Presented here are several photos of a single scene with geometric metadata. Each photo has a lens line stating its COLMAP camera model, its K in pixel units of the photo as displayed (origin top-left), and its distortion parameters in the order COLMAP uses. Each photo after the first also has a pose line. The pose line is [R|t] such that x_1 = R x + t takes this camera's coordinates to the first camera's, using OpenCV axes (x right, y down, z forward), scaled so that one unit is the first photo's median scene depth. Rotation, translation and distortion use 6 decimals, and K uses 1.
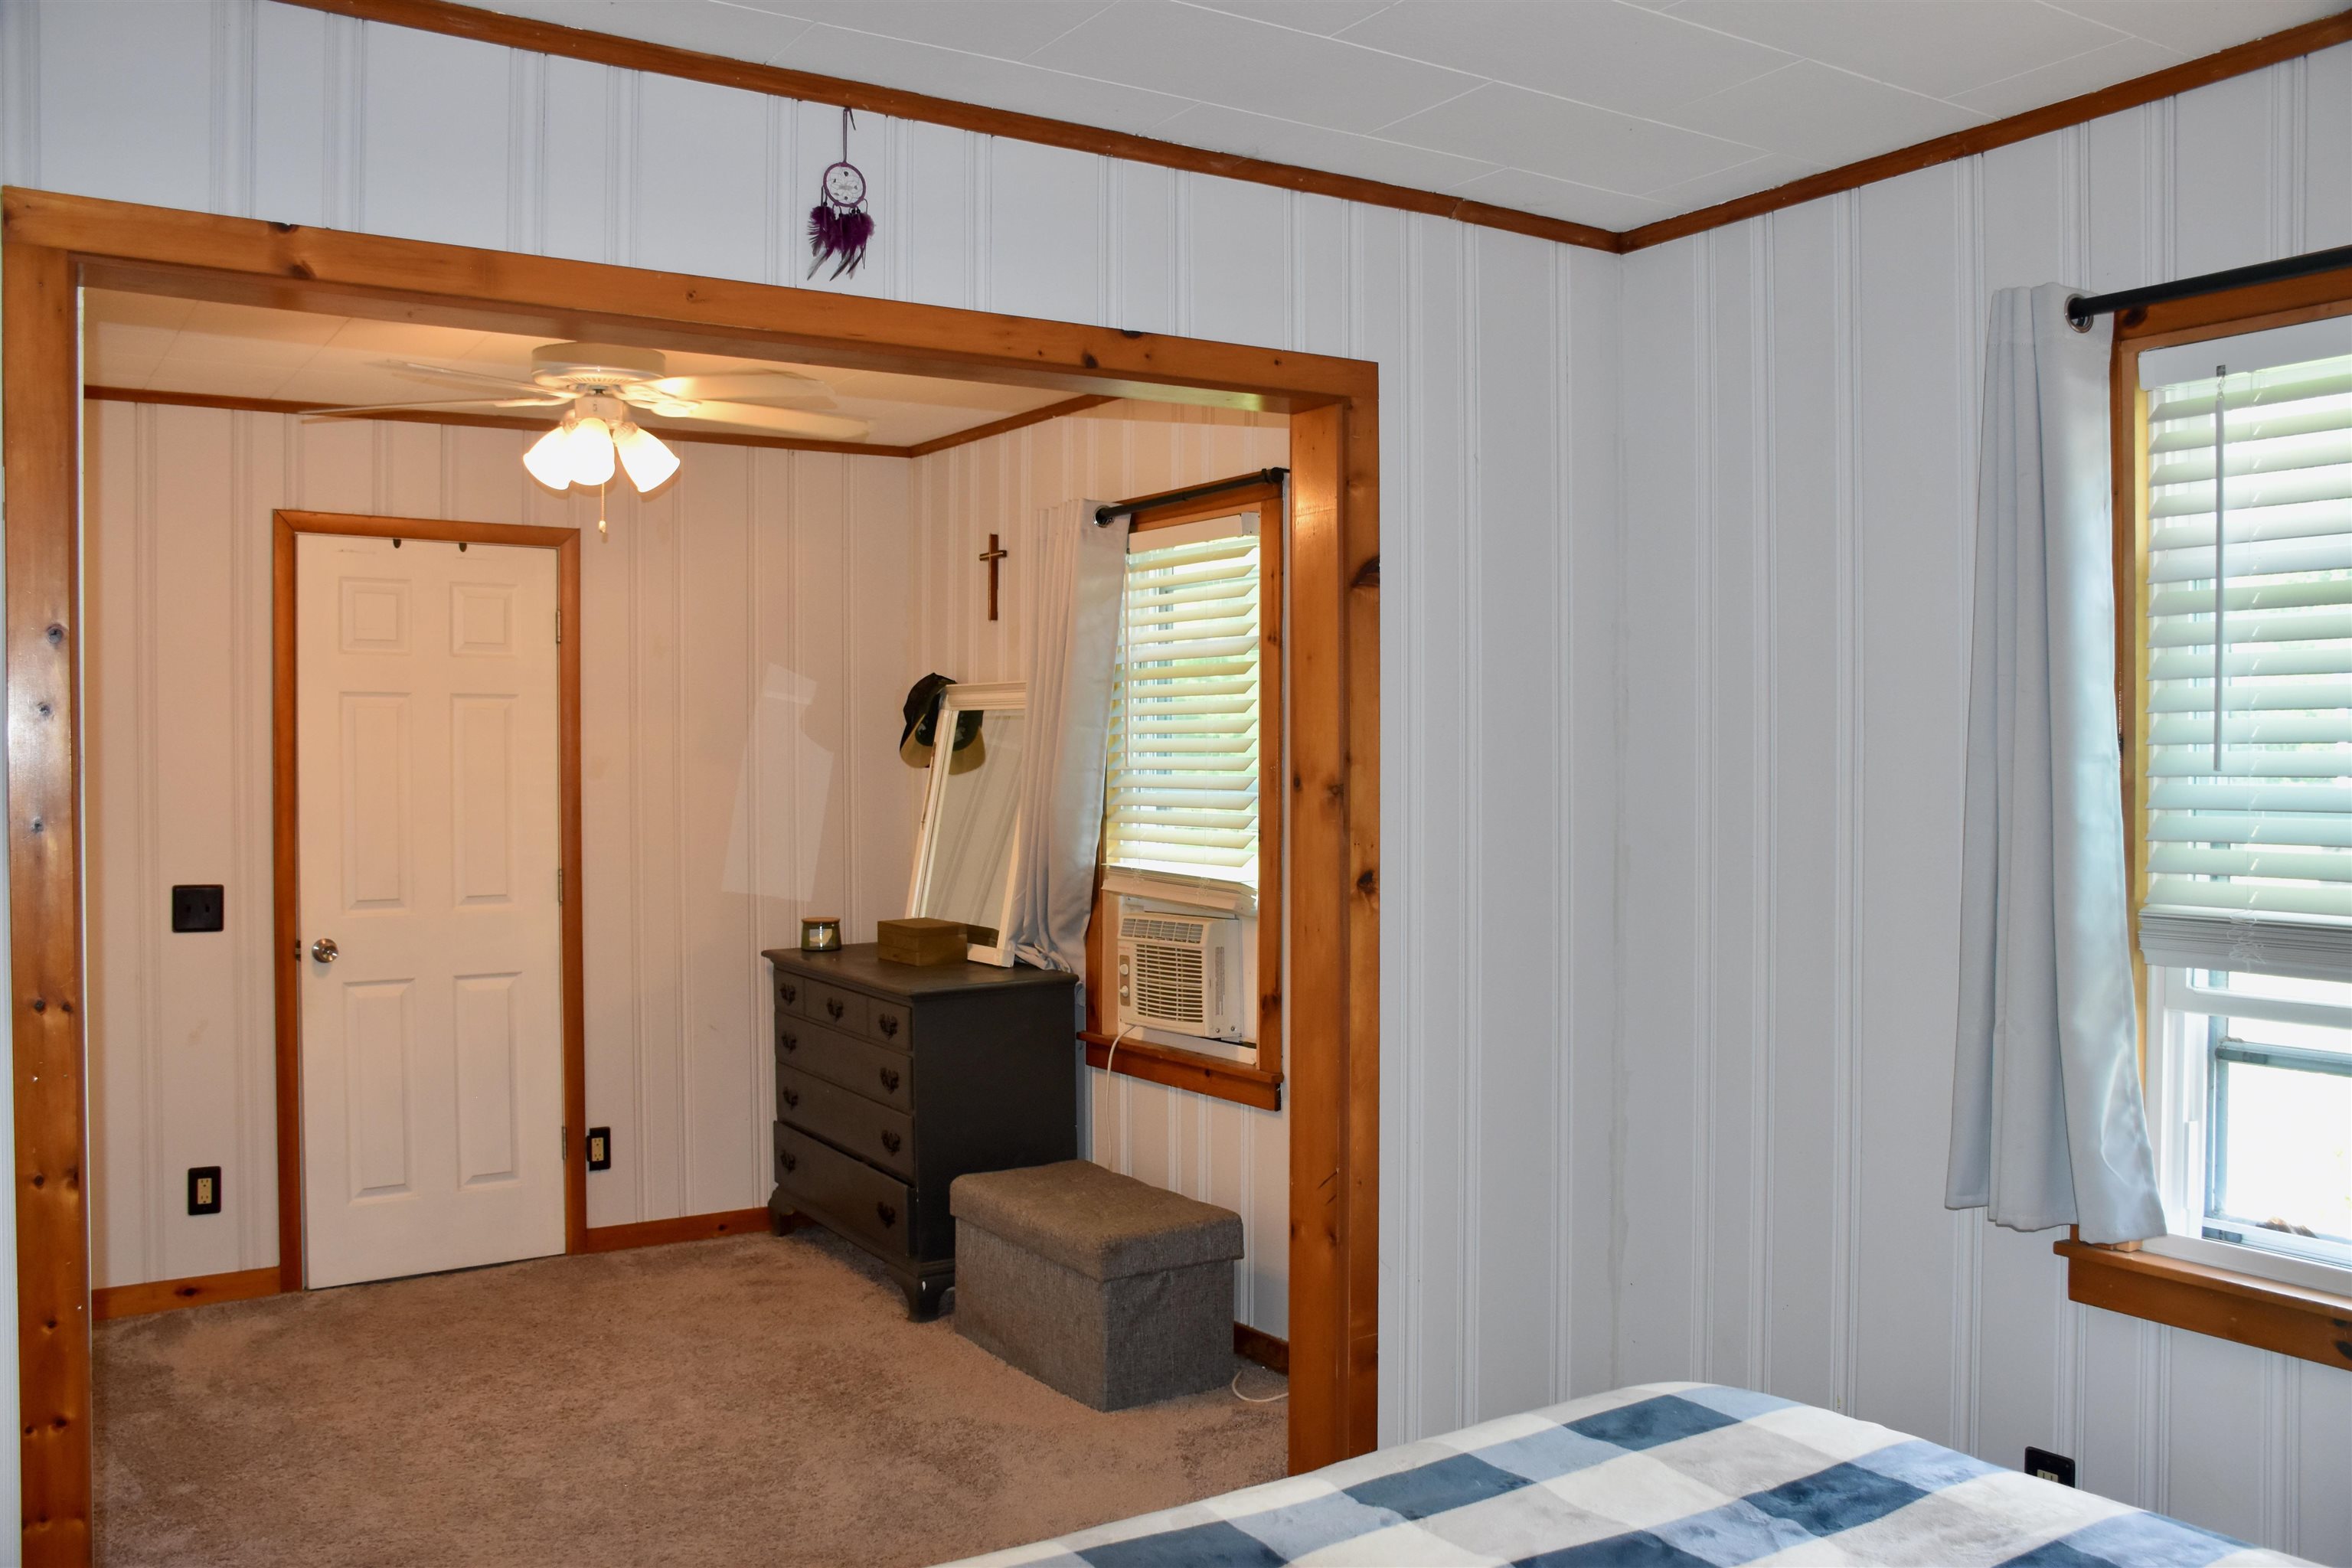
lens RADIAL K [[1934.7, 0, 1176.0], [0, 1934.7, 784.0], [0, 0, 1]] dist [-0.130278, 0.113770]
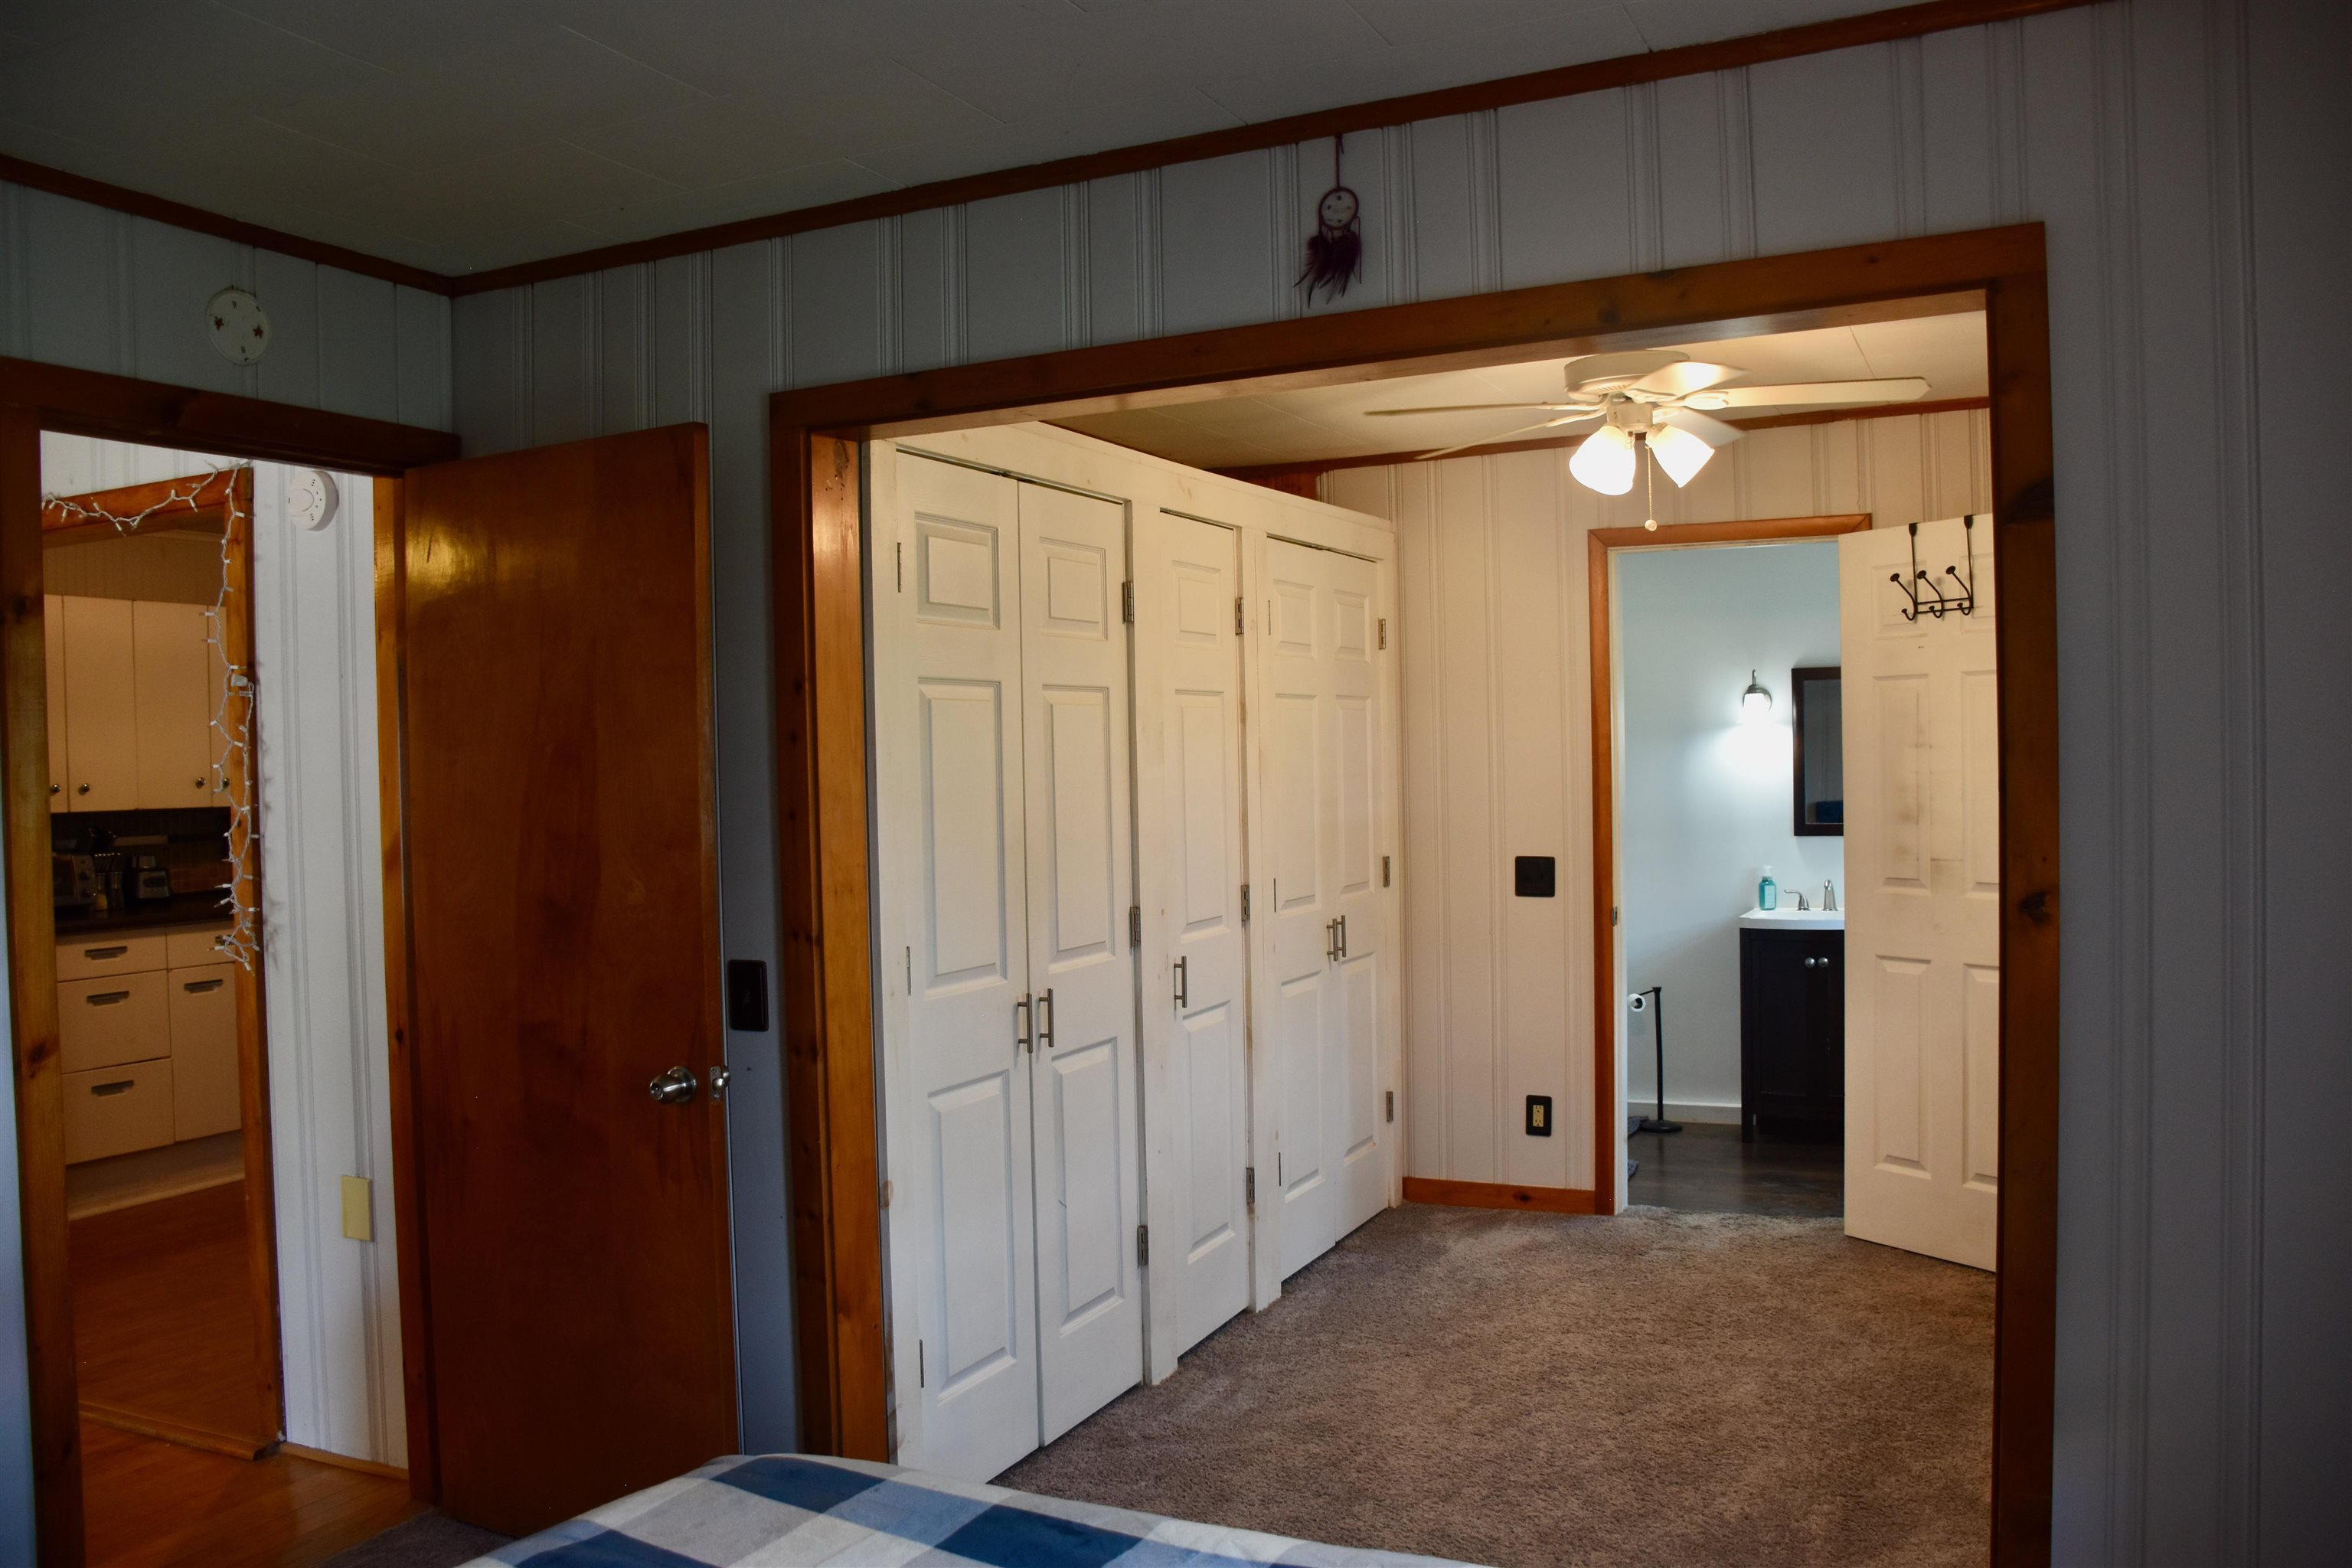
lens RADIAL K [[1829.7, 0, 1176.0], [0, 1829.7, 784.0], [0, 0, 1]] dist [-0.143383, 0.094410]
pose [[0.510409, 0.002838, -0.859927, 0.352476], [0.011260, 0.999887, 0.009983, -0.005729], [0.859858, -0.014778, 0.510319, 0.231691]]
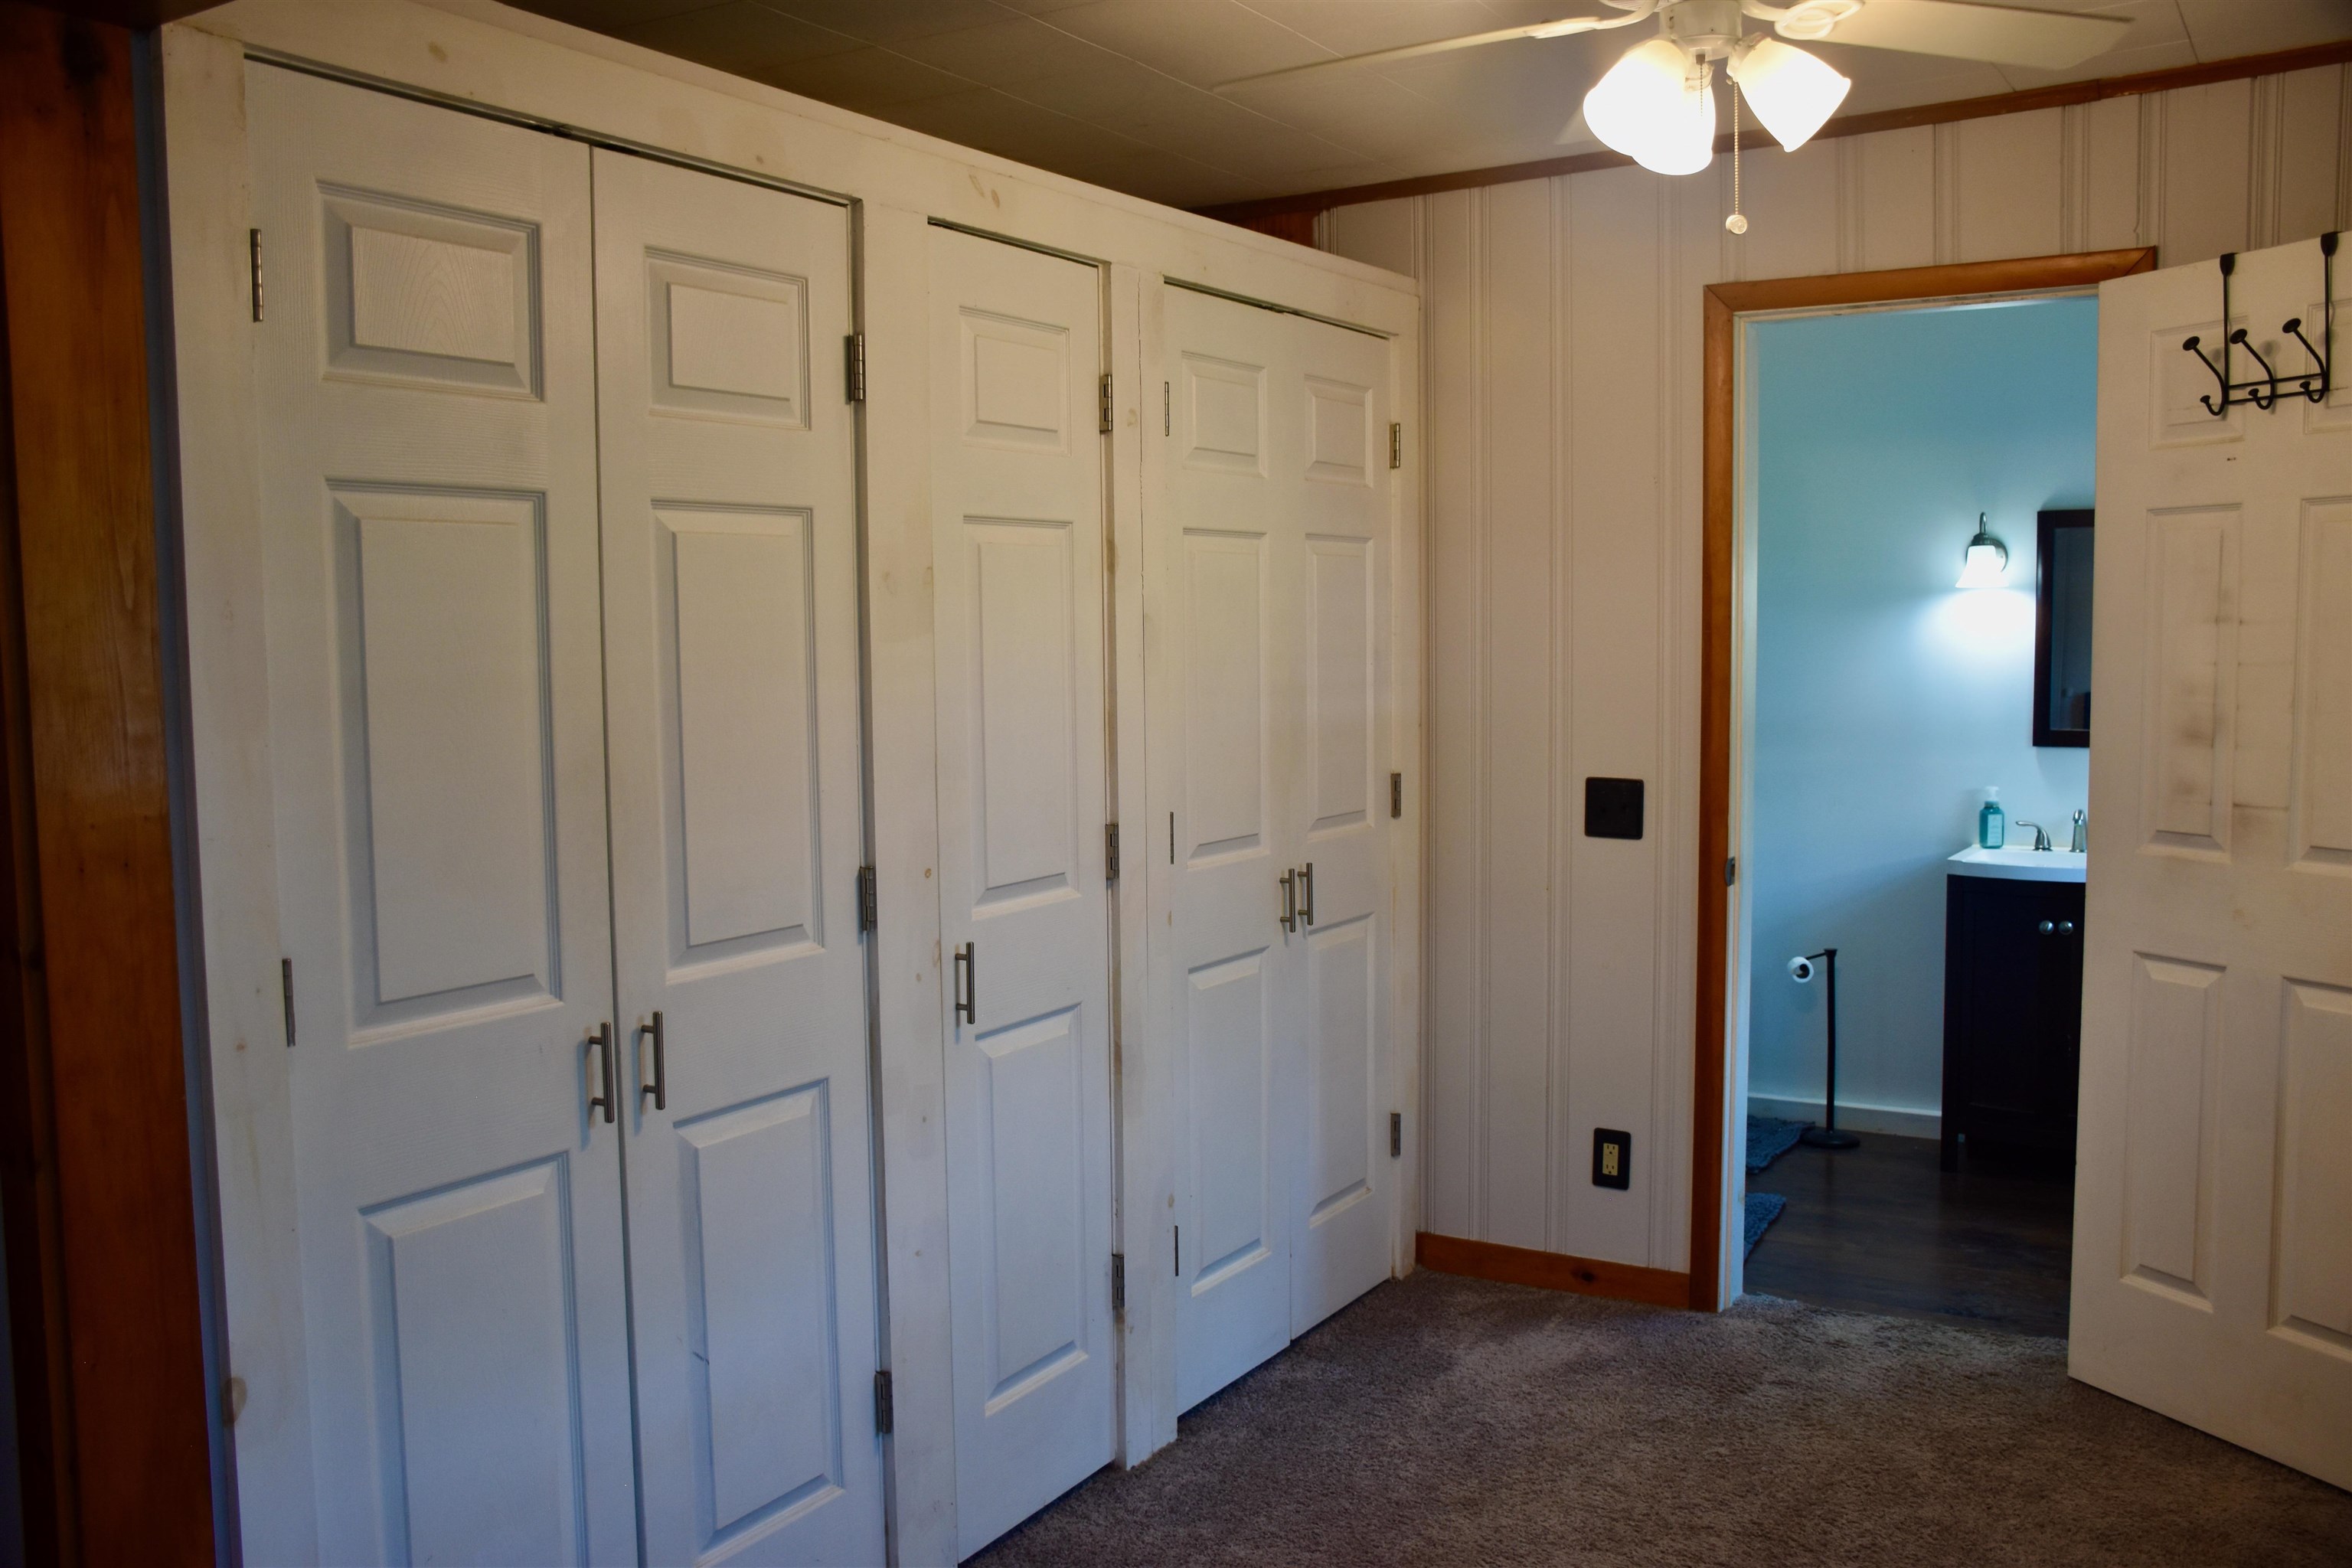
lens RADIAL K [[1984.1, 0, 1168.9], [0, 1984.1, 788.5], [0, 0, 1]] dist [-0.120196, 0.126982]
pose [[0.417615, 0.069327, -0.905976, 0.158026], [0.001117, 0.997045, 0.076810, -0.006252], [0.908623, -0.033089, 0.416303, 0.494620]]
